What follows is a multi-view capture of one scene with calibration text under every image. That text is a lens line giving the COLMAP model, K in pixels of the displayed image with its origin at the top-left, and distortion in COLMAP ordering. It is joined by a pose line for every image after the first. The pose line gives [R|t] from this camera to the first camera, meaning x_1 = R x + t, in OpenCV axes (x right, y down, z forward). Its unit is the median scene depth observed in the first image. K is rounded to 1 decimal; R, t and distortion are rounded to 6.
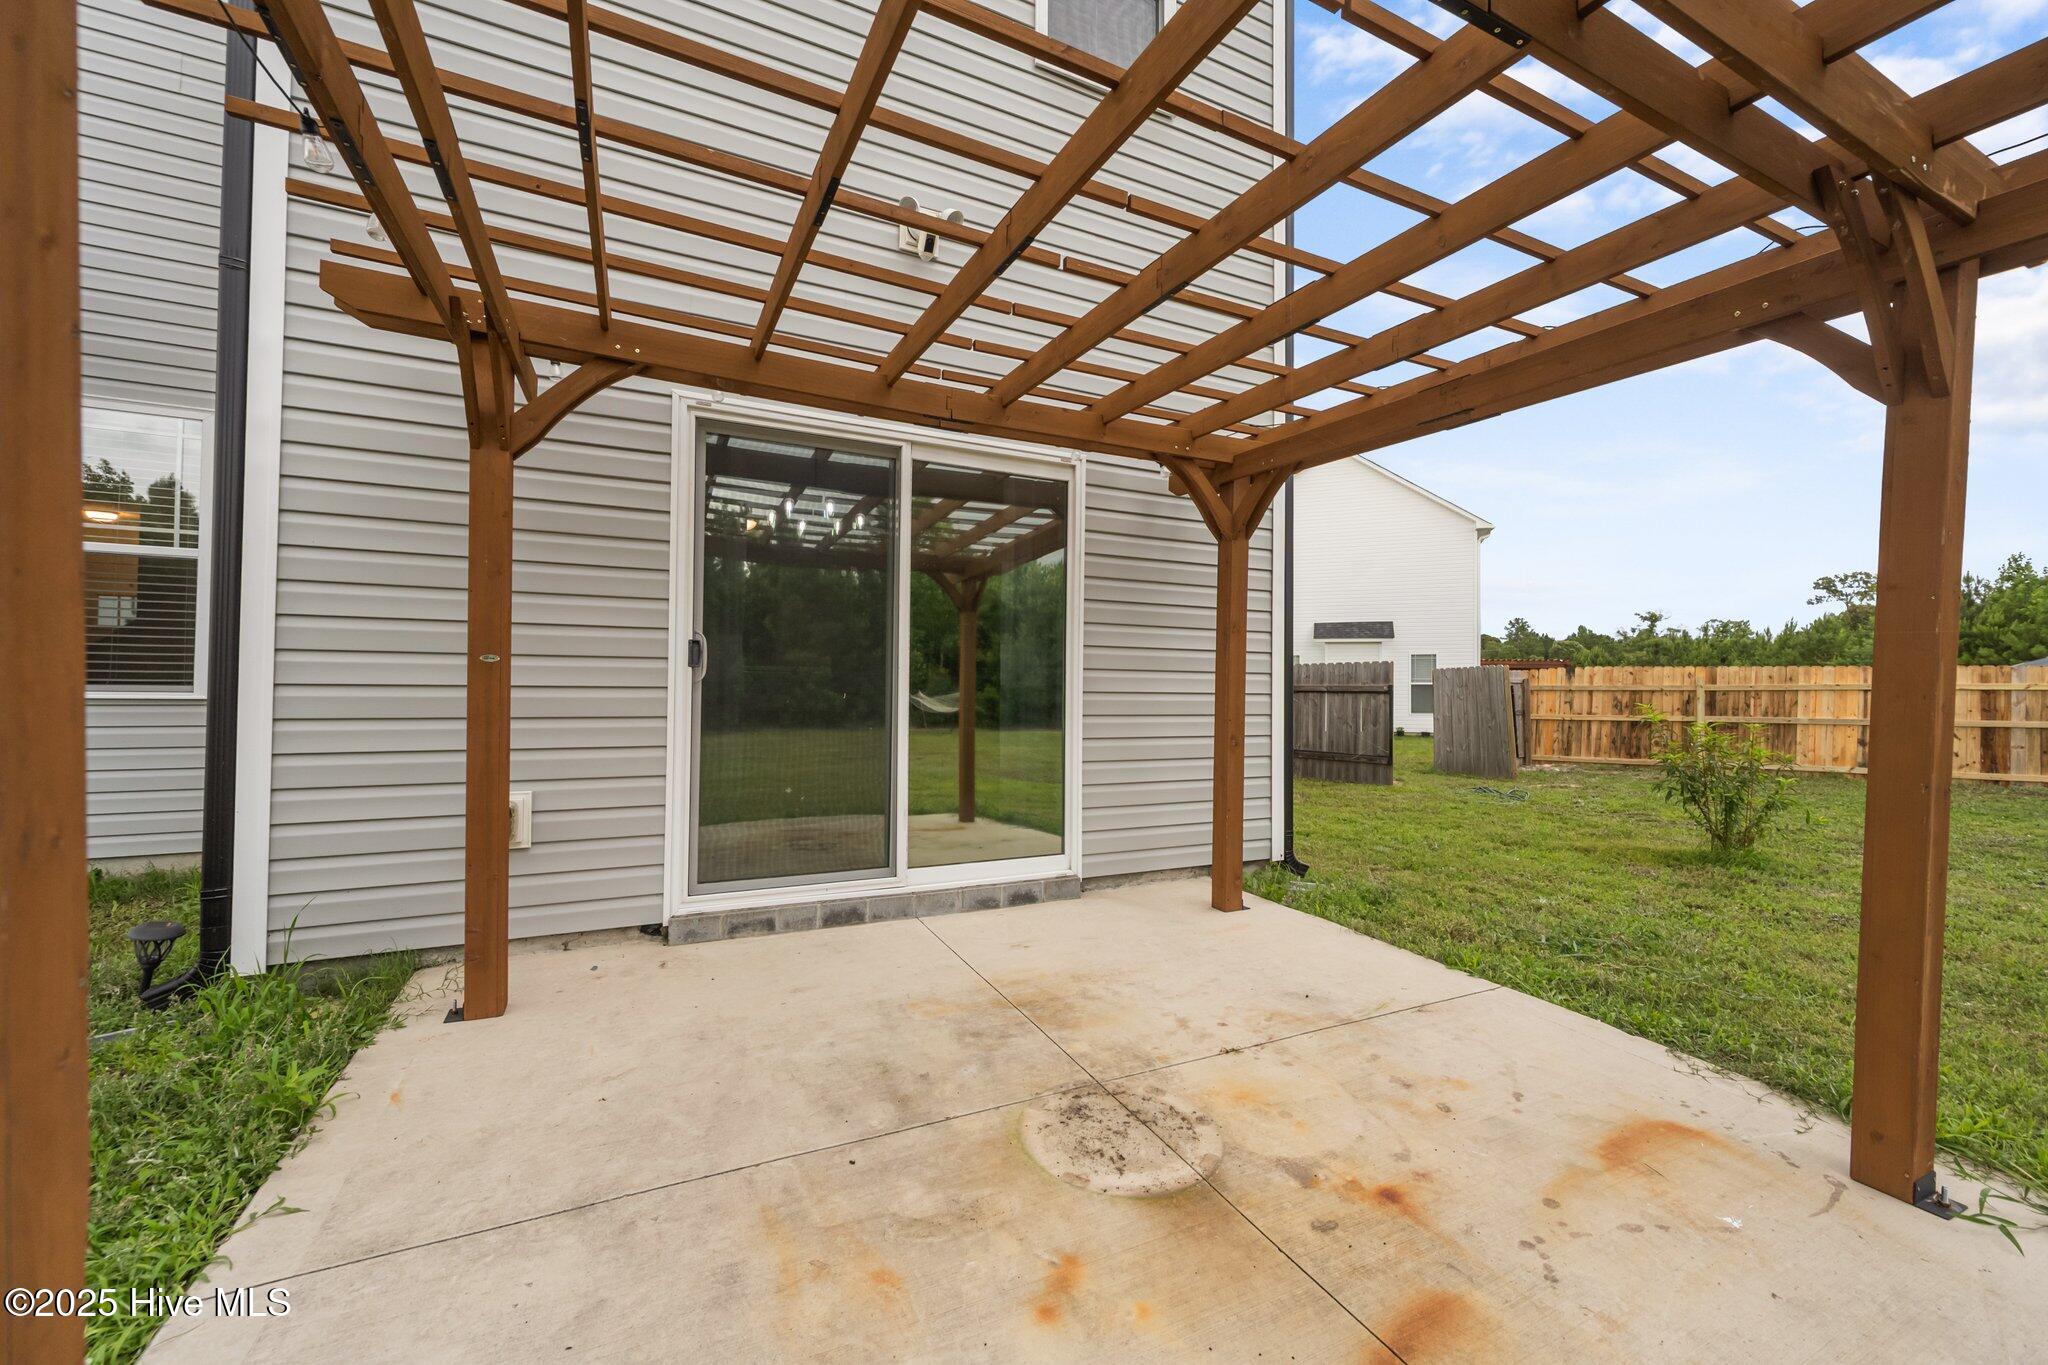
lens RADIAL K [[801.7, 0, 1024.0], [0, 801.7, 682.5], [0, 0, 1]] dist [-0.002385, -0.000235]
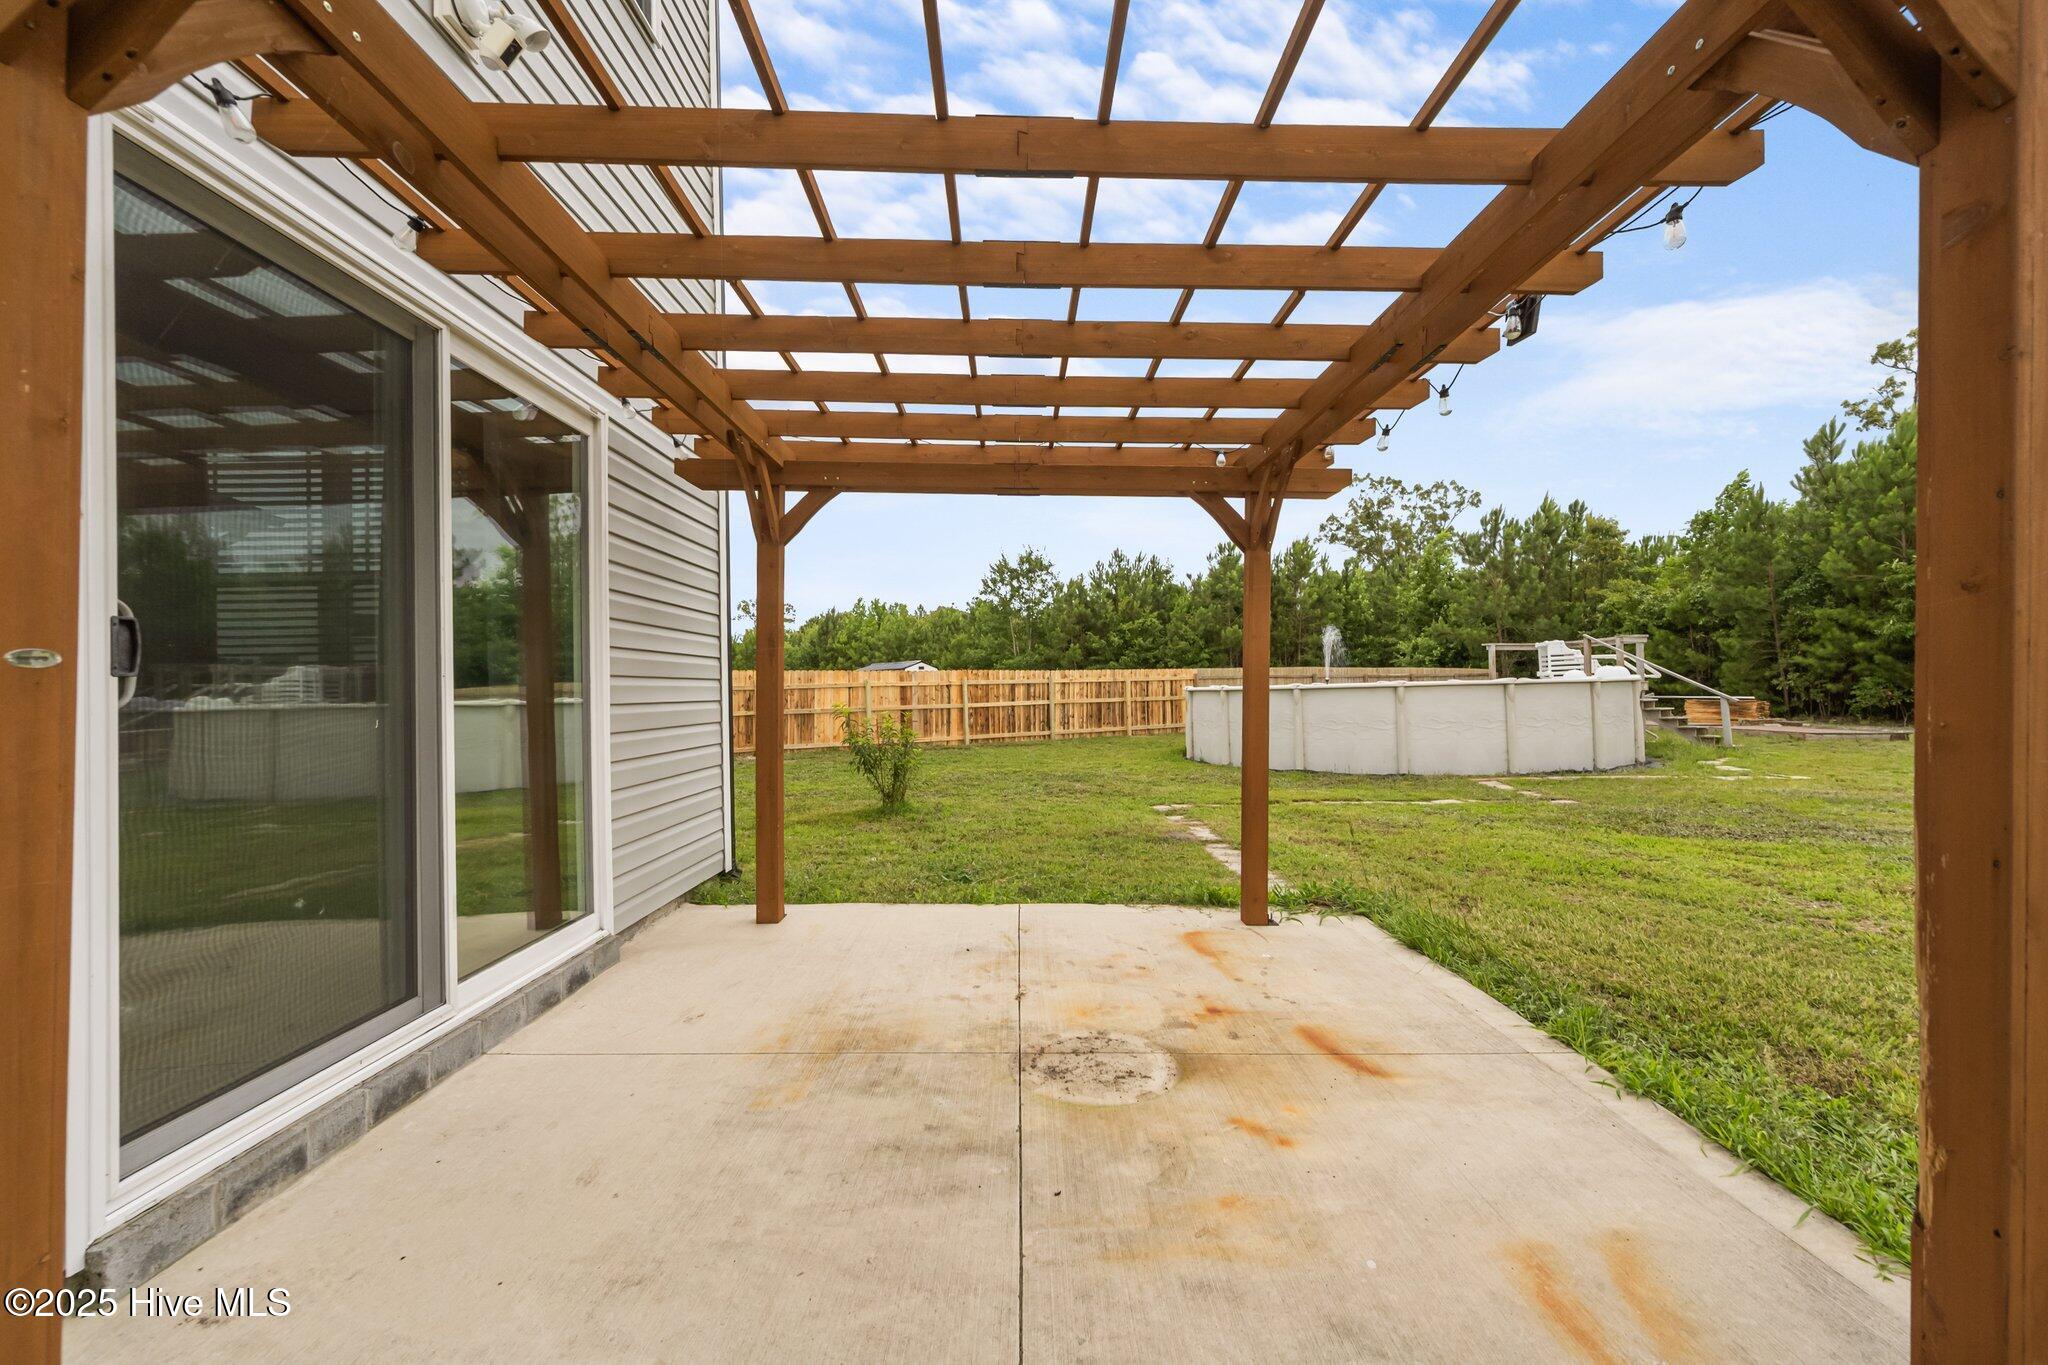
lens RADIAL K [[828.5, 0, 1024.0], [0, 828.5, 682.5], [0, 0, 1]] dist [-0.001417, -0.000356]
pose [[0.427879, -0.011280, 0.903766, -0.824867], [0.014736, 0.999876, 0.005503, -0.015736], [-0.903716, 0.010963, 0.427992, 0.442666]]
